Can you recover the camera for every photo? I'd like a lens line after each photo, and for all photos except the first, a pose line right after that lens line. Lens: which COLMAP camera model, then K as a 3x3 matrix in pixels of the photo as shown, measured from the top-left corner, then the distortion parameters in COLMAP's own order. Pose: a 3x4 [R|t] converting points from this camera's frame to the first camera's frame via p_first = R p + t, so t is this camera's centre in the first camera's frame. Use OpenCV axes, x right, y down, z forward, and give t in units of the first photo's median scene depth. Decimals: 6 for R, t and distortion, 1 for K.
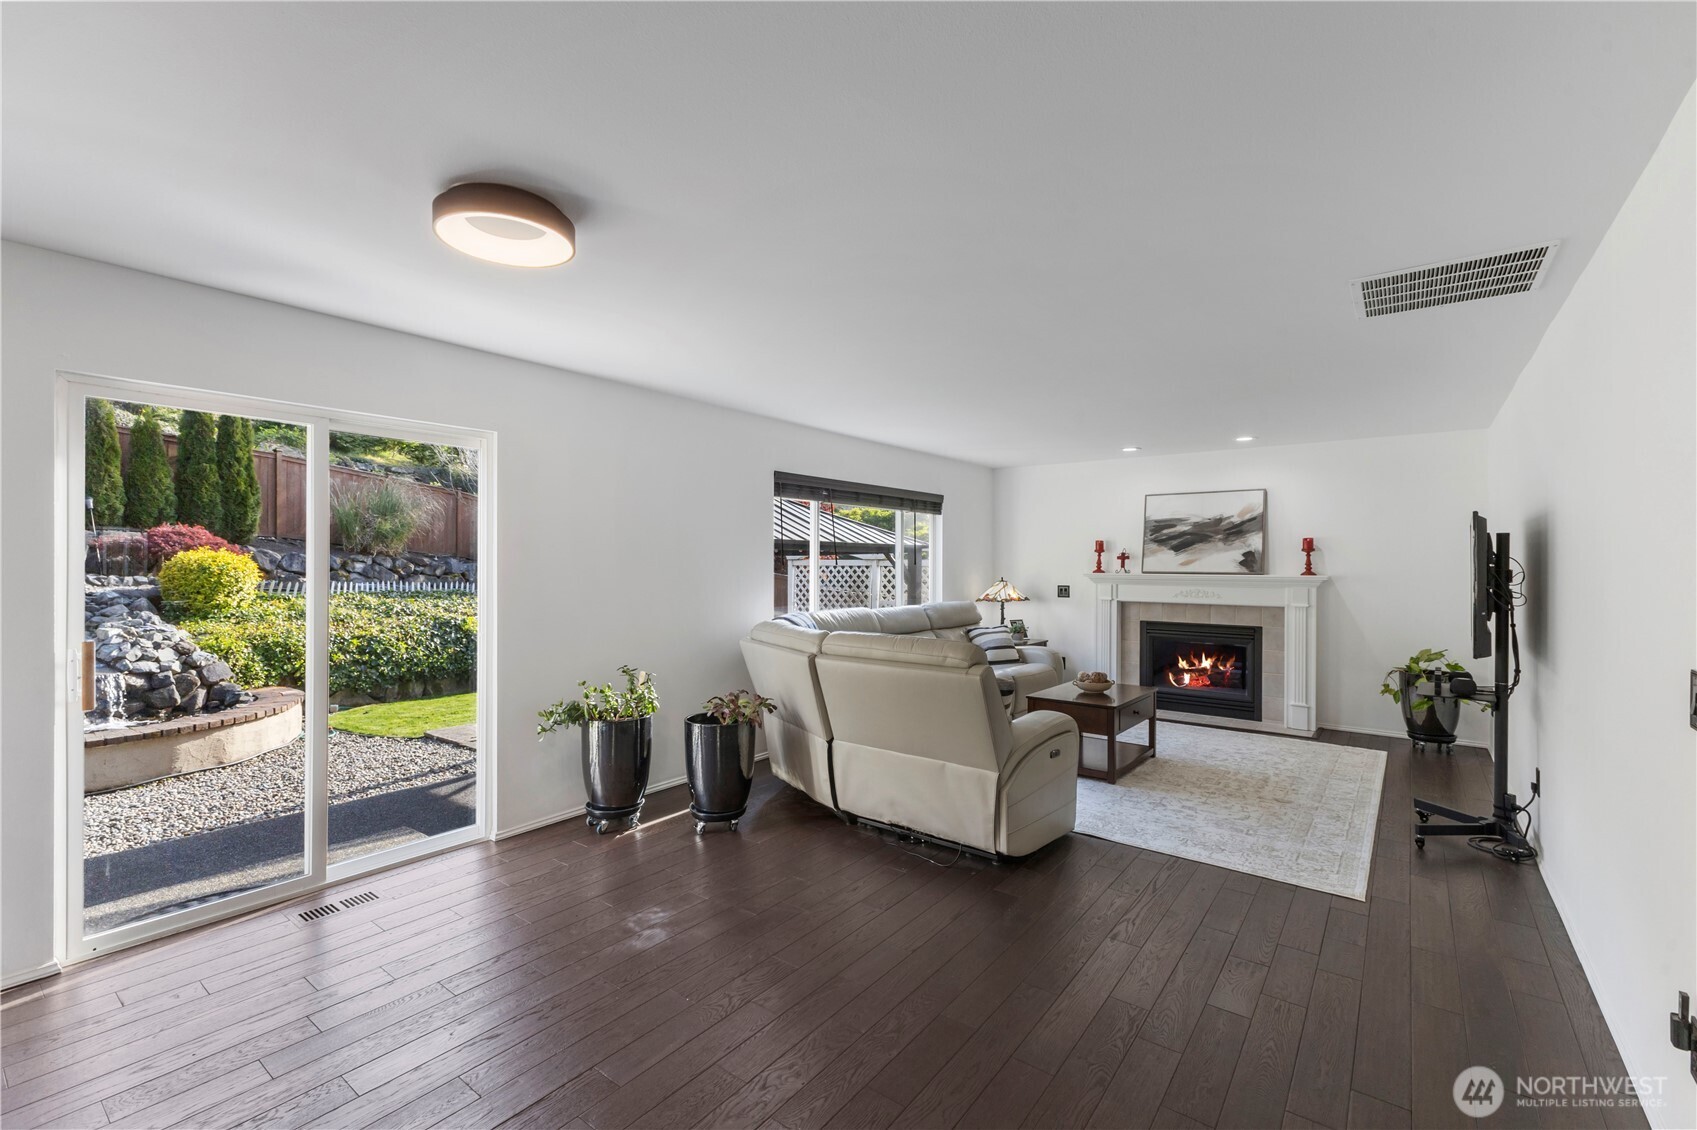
lens RADIAL K [[731.2, 0, 848.5], [0, 731.2, 565.0], [0, 0, 1]] dist [0.001038, 0.007601]
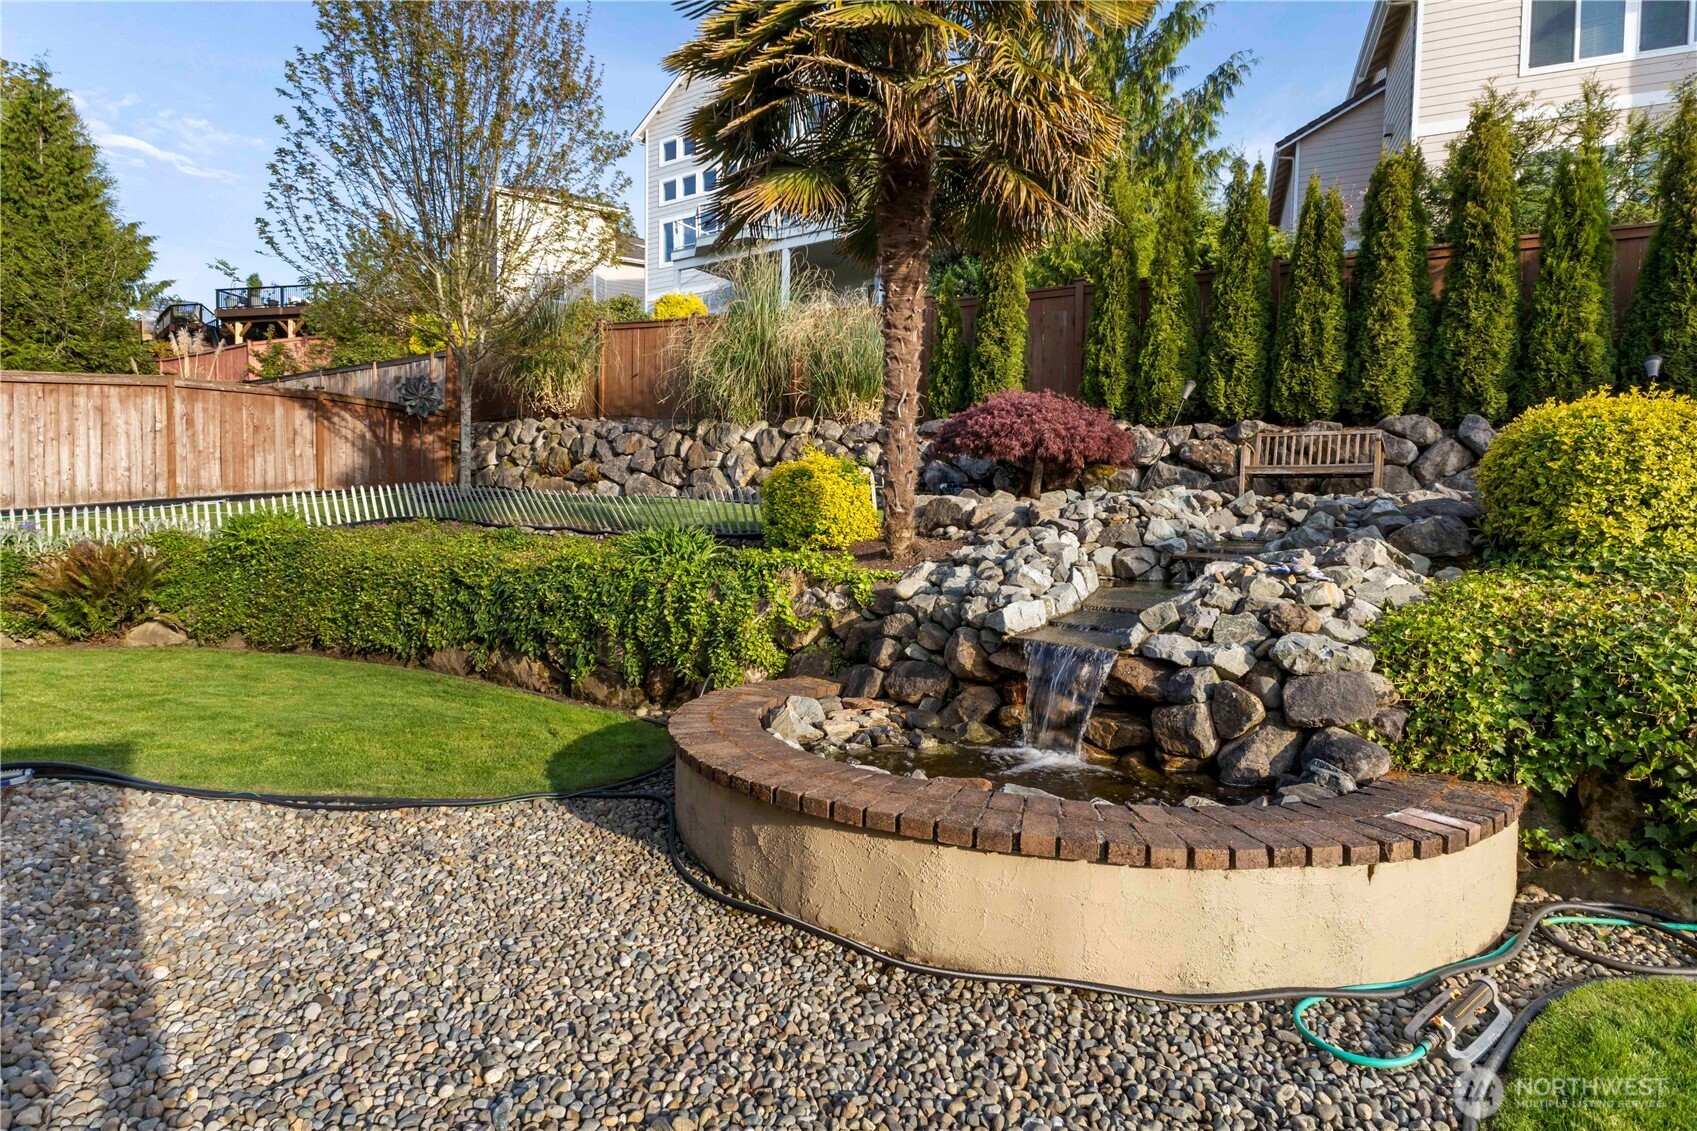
lens RADIAL K [[865.6, 0, 848.5], [0, 865.6, 565.5], [0, 0, 1]] dist [0.025750, -0.000496]
pose [[-0.246567, 0.026538, -0.968762, -0.515310], [-0.023514, 0.999167, 0.033355, 0.096091], [0.968840, 0.031004, -0.245738, 1.142286]]
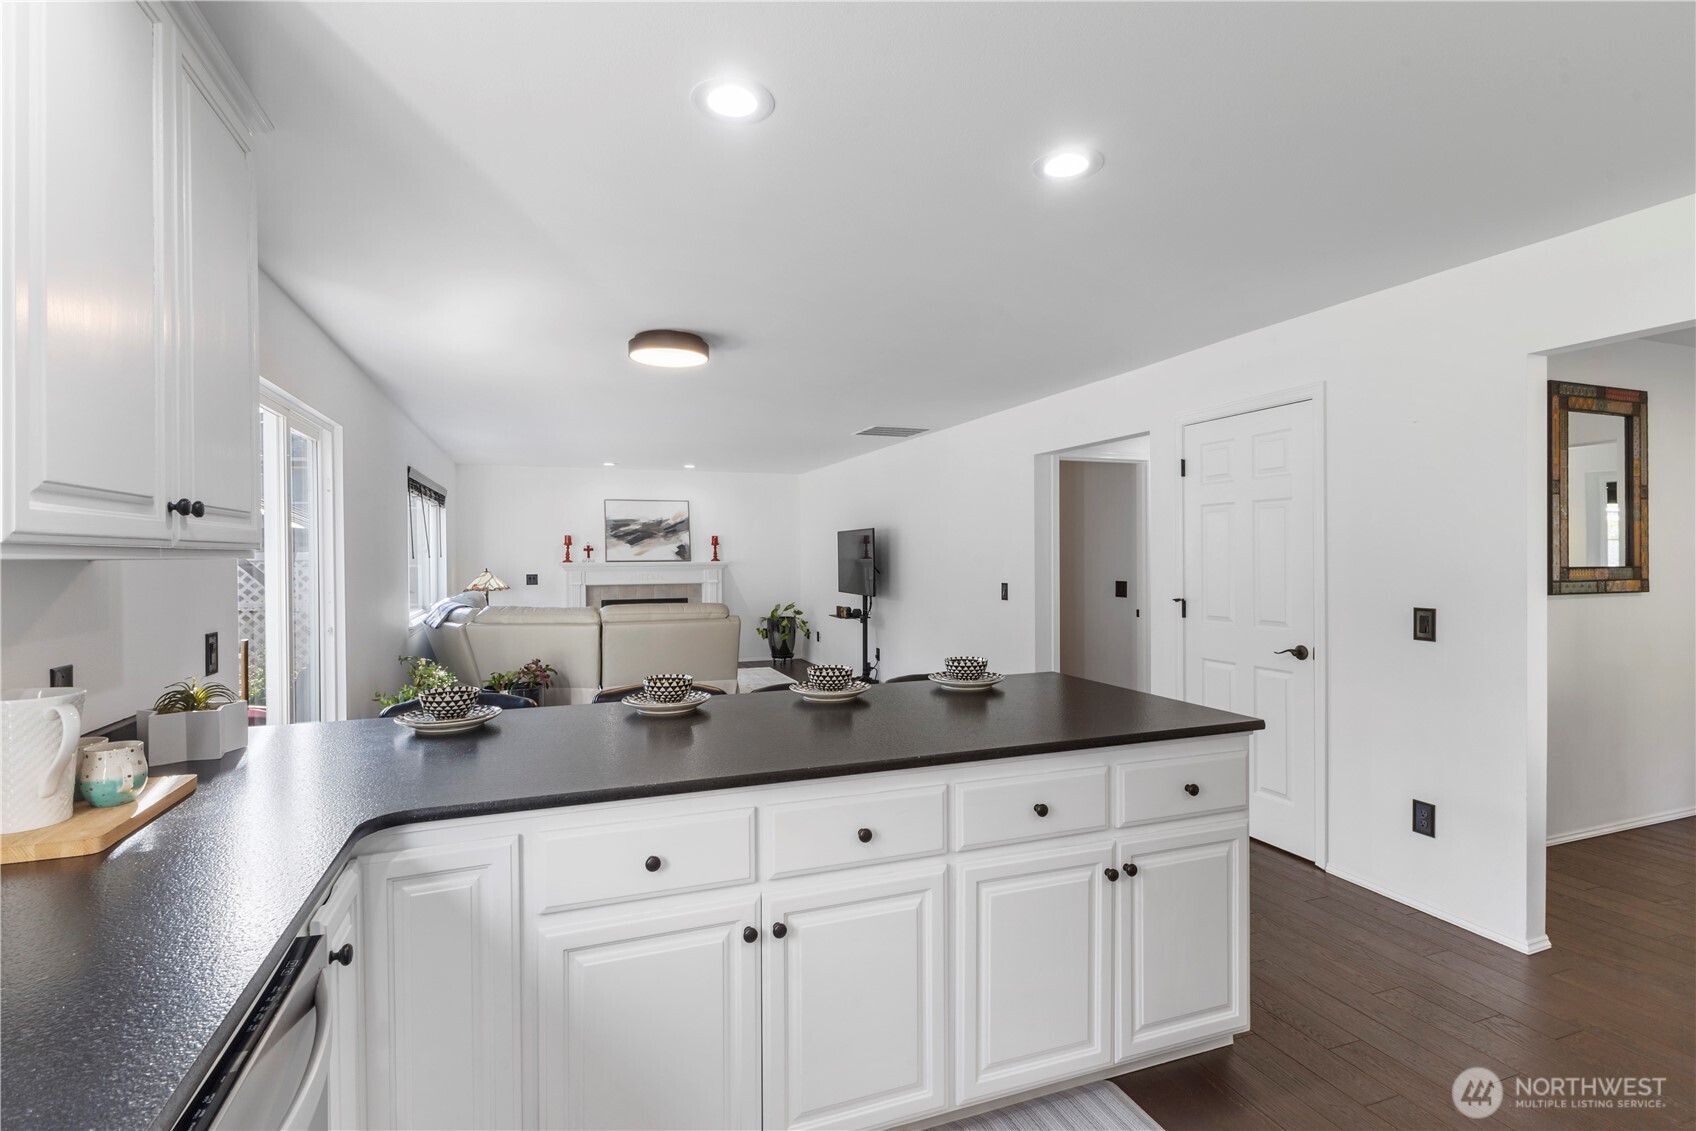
lens RADIAL K [[795.1, 0, 848.0], [0, 795.1, 565.5], [0, 0, 1]] dist [-0.000879, -0.000039]
pose [[0.519489, -0.018610, 0.854274, -0.576765], [0.011321, 0.999825, 0.014896, 0.001803], [-0.854402, 0.001932, 0.519609, -0.066256]]
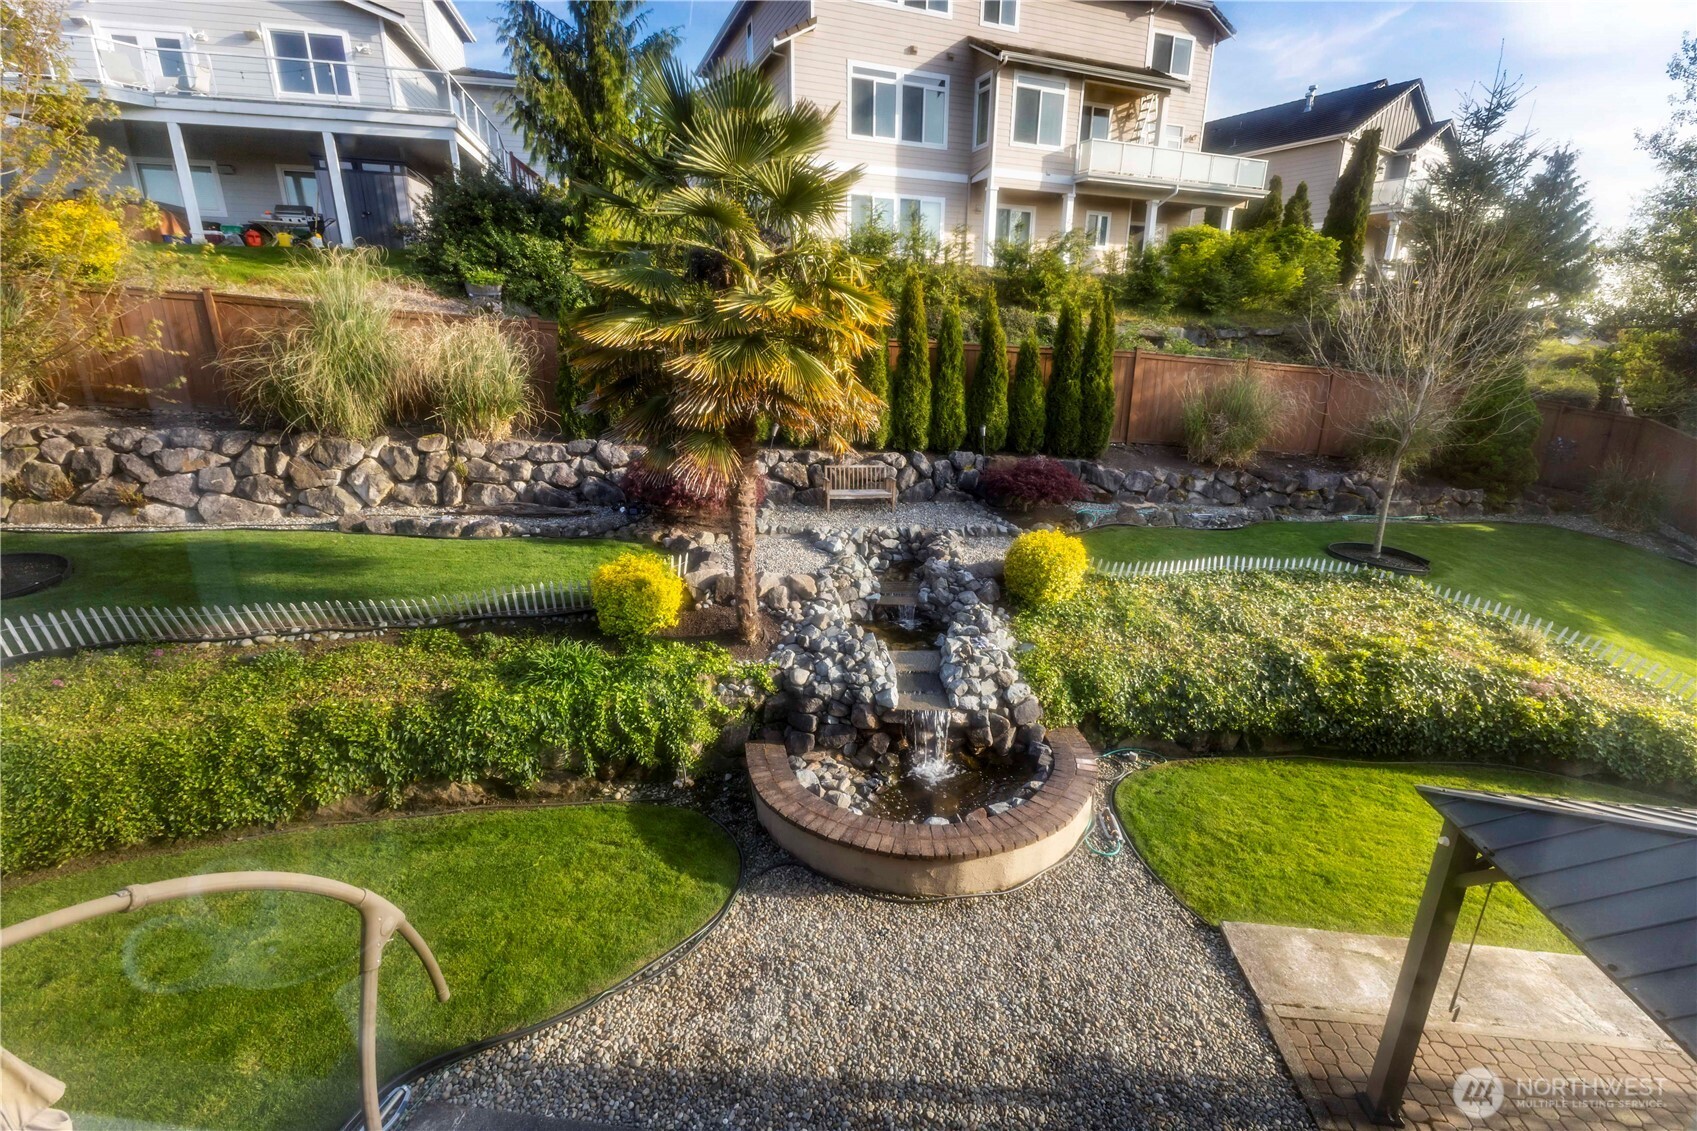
lens RADIAL K [[731.5, 0, 847.4], [0, 731.5, 563.4], [0, 0, 1]] dist [0.016651, -0.006951]
pose [[0.504420, 0.244871, -0.828009, -0.325069], [-0.003839, 0.959571, 0.281440, -0.385527], [0.863450, -0.138786, 0.484967, 0.493495]]
